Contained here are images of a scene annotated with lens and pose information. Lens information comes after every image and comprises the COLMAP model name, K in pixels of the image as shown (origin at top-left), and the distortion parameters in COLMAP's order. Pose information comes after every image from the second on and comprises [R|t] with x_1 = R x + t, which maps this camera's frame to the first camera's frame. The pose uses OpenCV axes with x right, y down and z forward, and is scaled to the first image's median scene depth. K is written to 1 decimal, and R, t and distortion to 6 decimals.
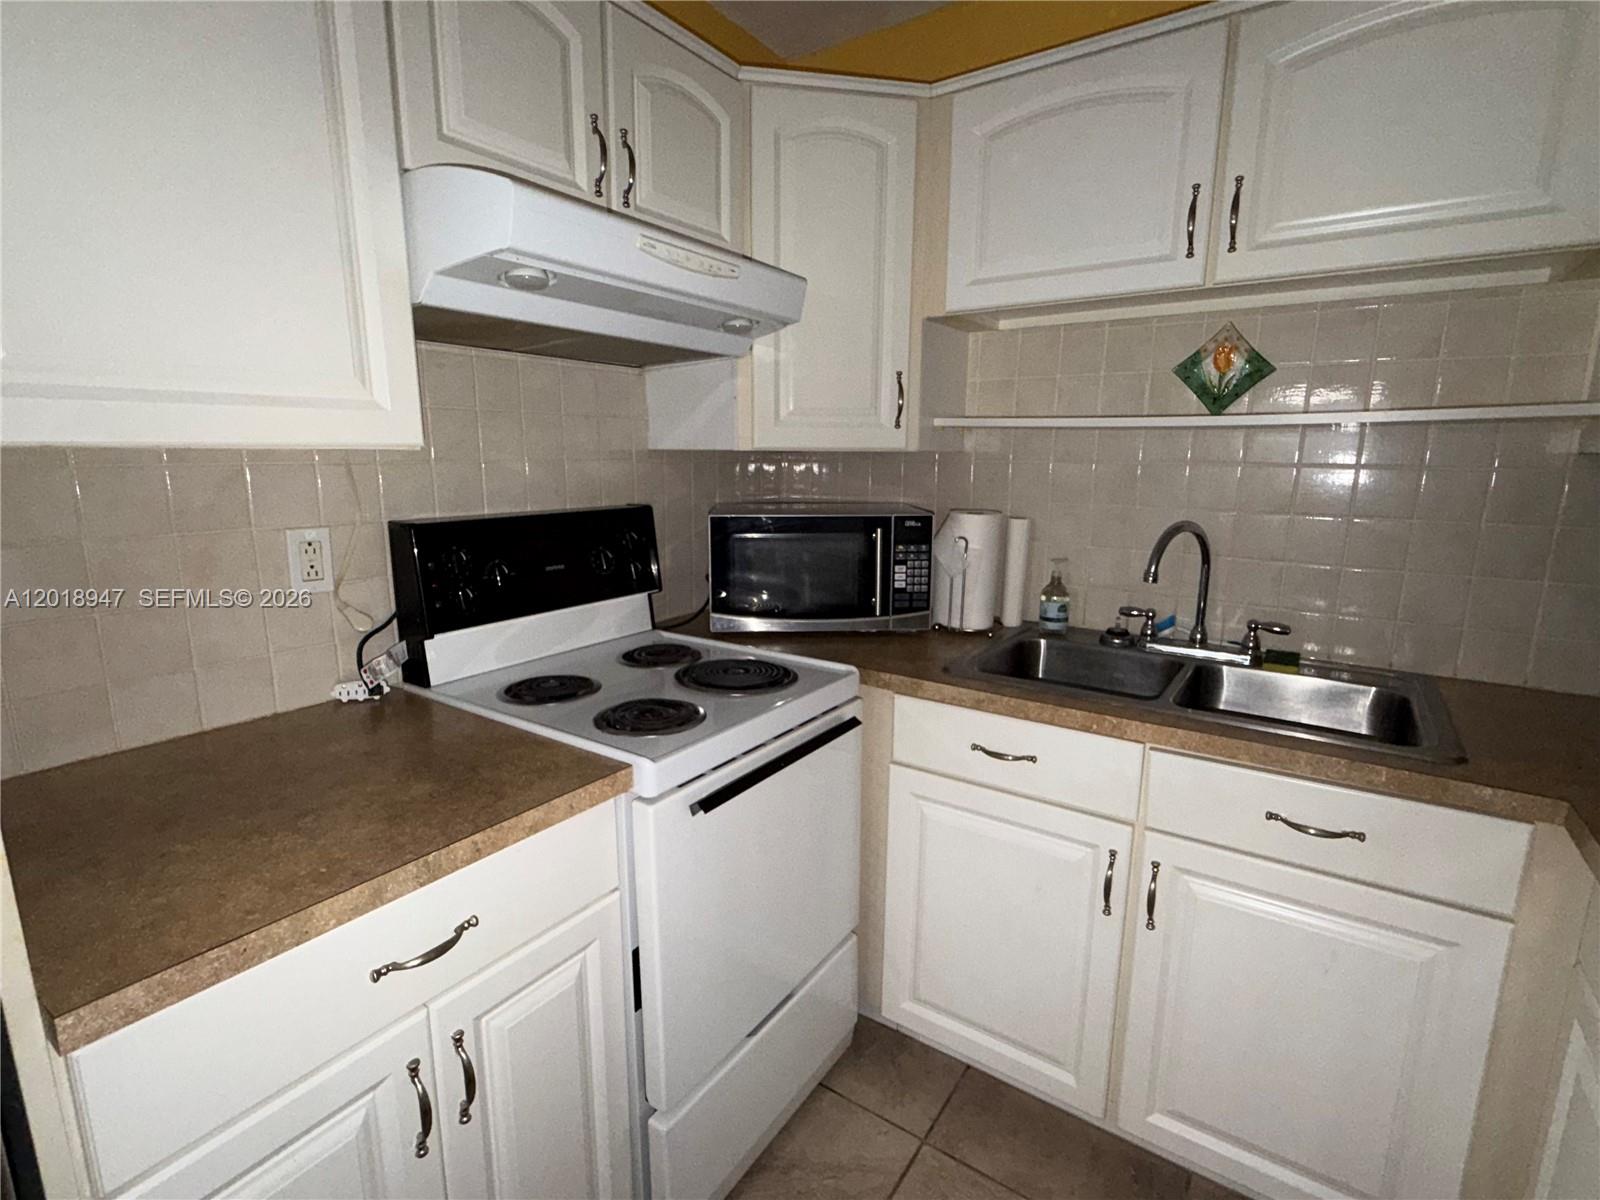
lens RADIAL K [[760.3, 0, 800.0], [0, 760.3, 600.0], [0, 0, 1]] dist [0.002550, 0.000325]
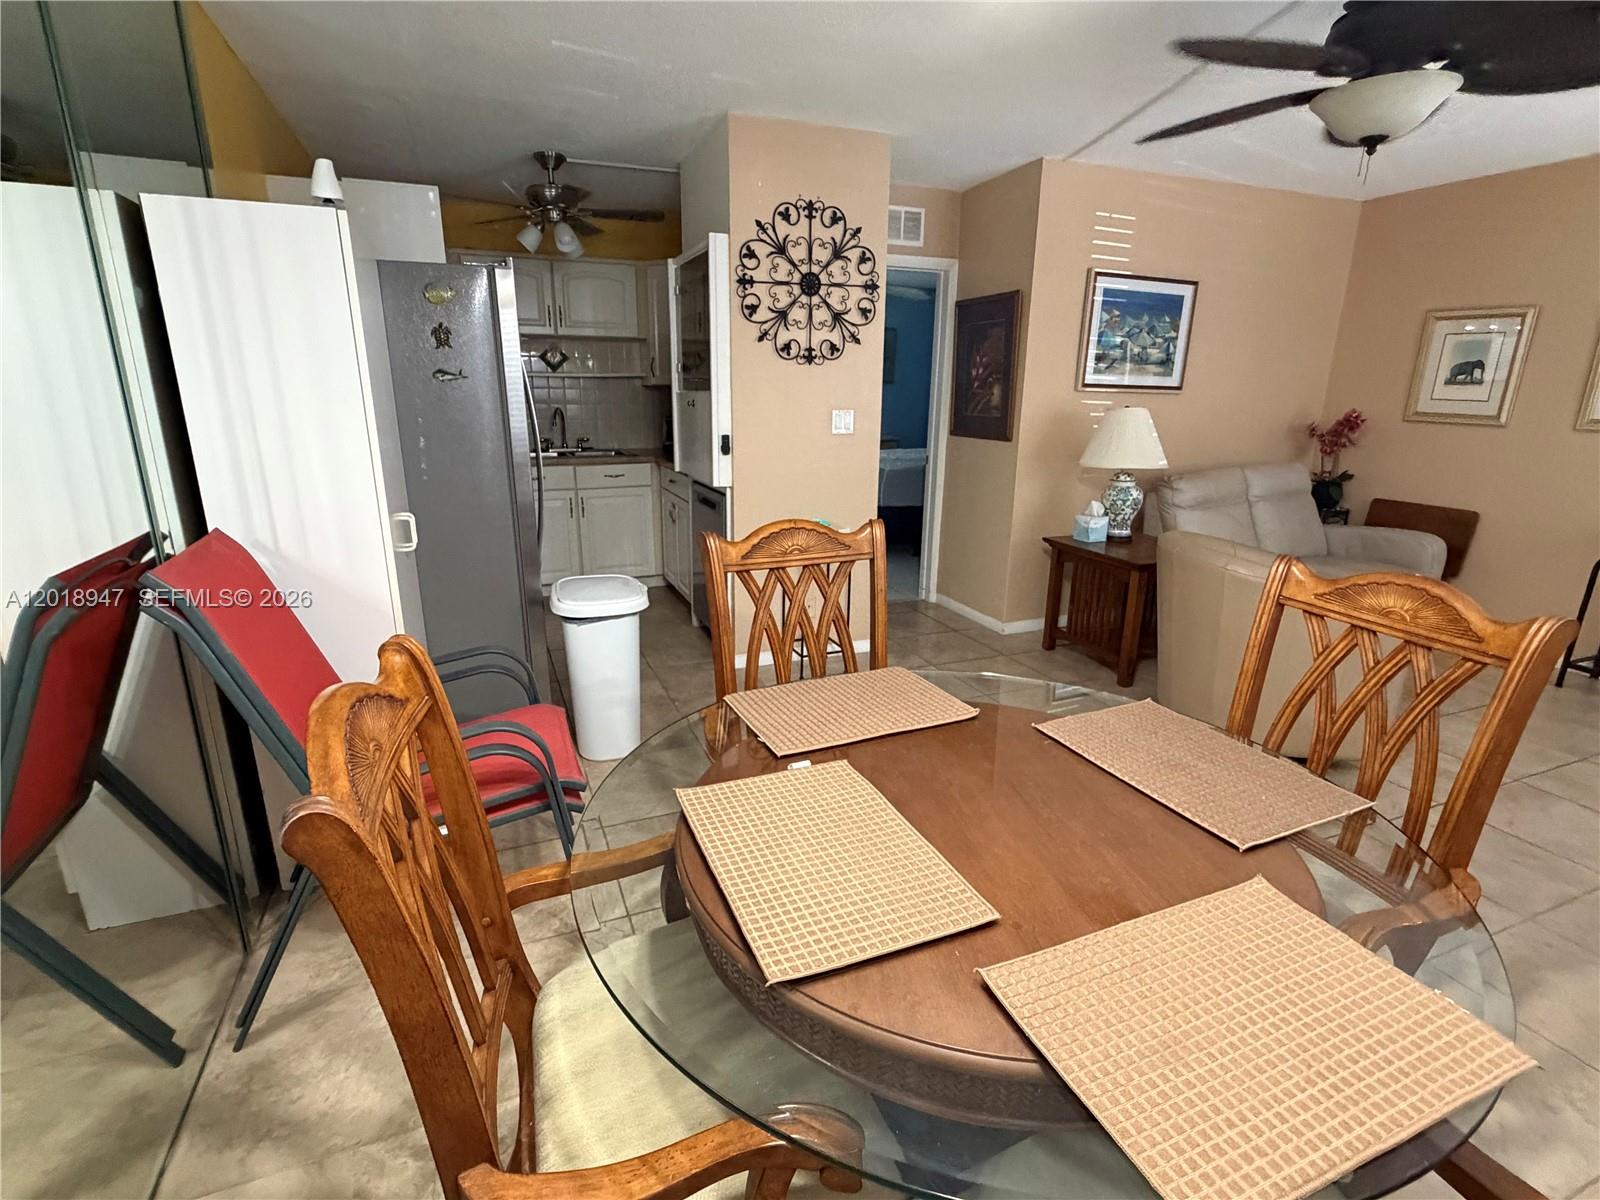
lens RADIAL K [[760.3, 0, 800.0], [0, 760.3, 600.0], [0, 0, 1]] dist [0.002550, 0.000325]
pose [[0.537268, -0.229959, 0.811456, -1.694138], [0.149451, 0.972845, 0.176743, 0.266985], [-0.830065, 0.026314, 0.557046, -1.576844]]
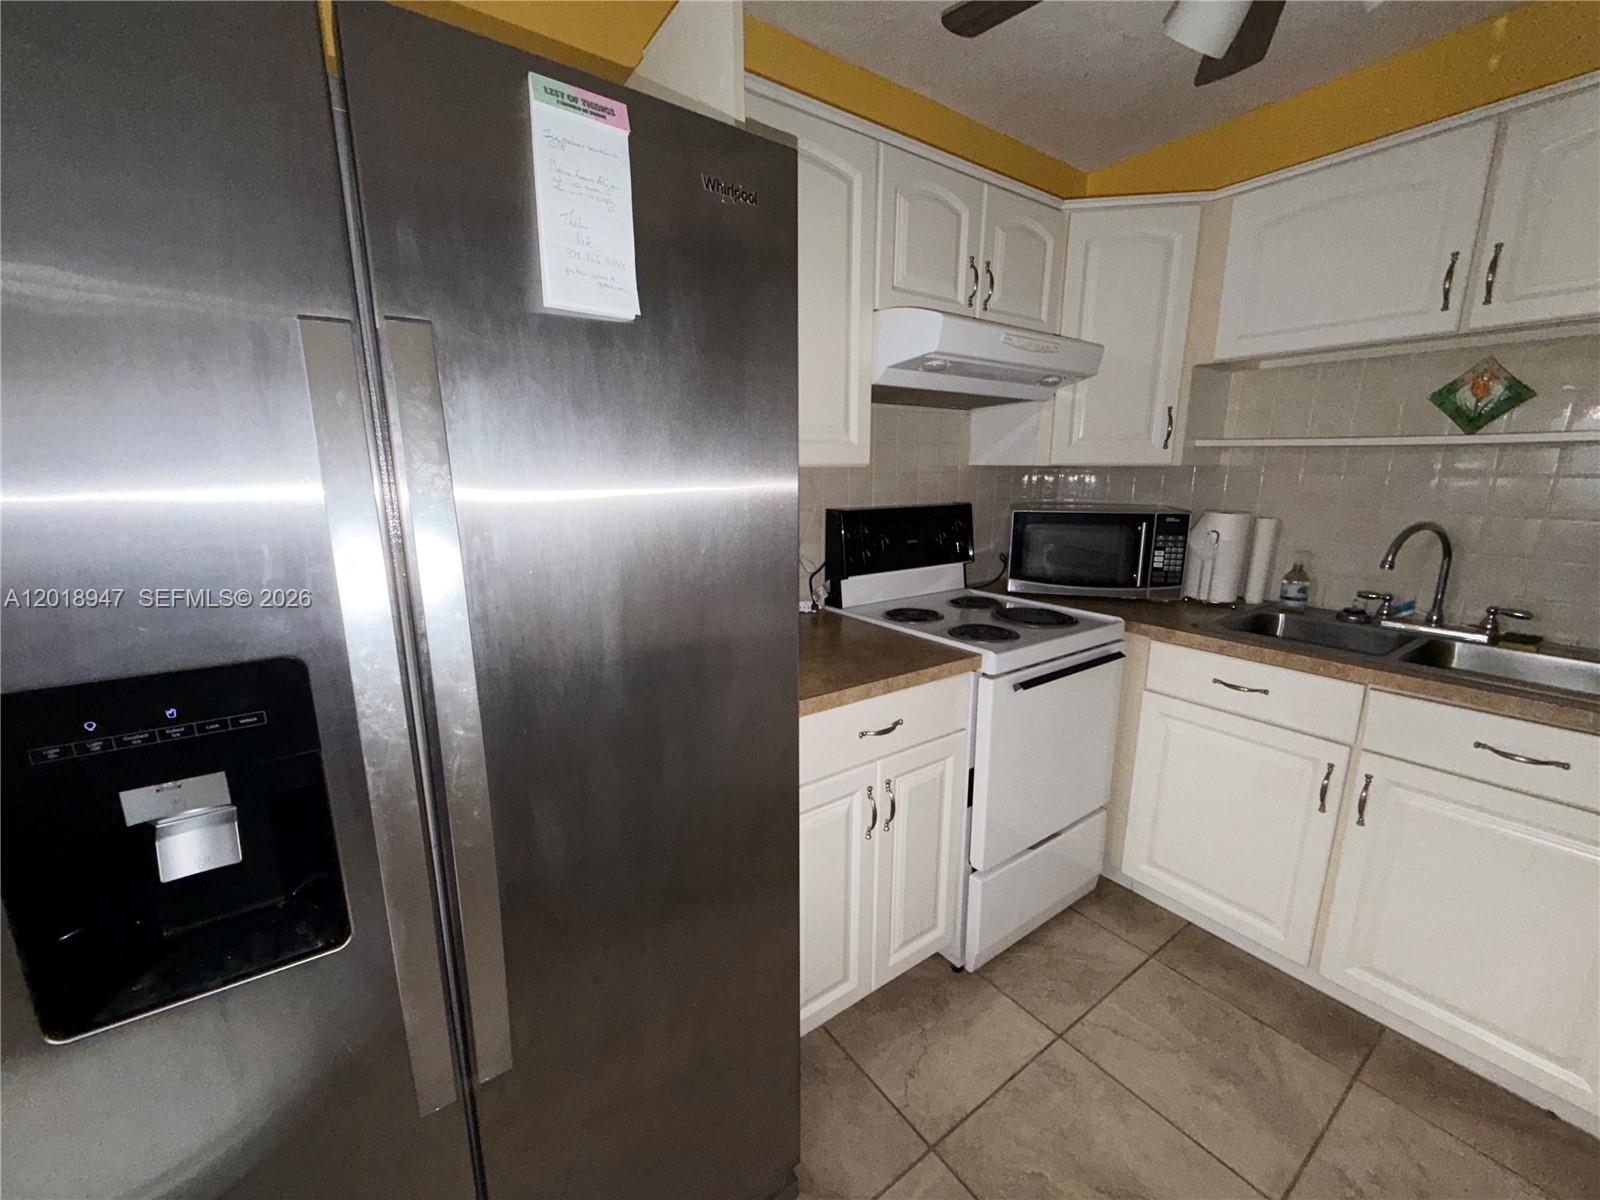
lens RADIAL K [[634.5, 0, 800.0], [0, 634.5, 600.0], [0, 0, 1]] dist [0.001085, 0.000099]
pose [[0.938717, 0.065888, -0.338332, -0.088326], [-0.061049, 0.997823, 0.024934, 0.058159], [0.339238, -0.002751, 0.940696, -0.304182]]
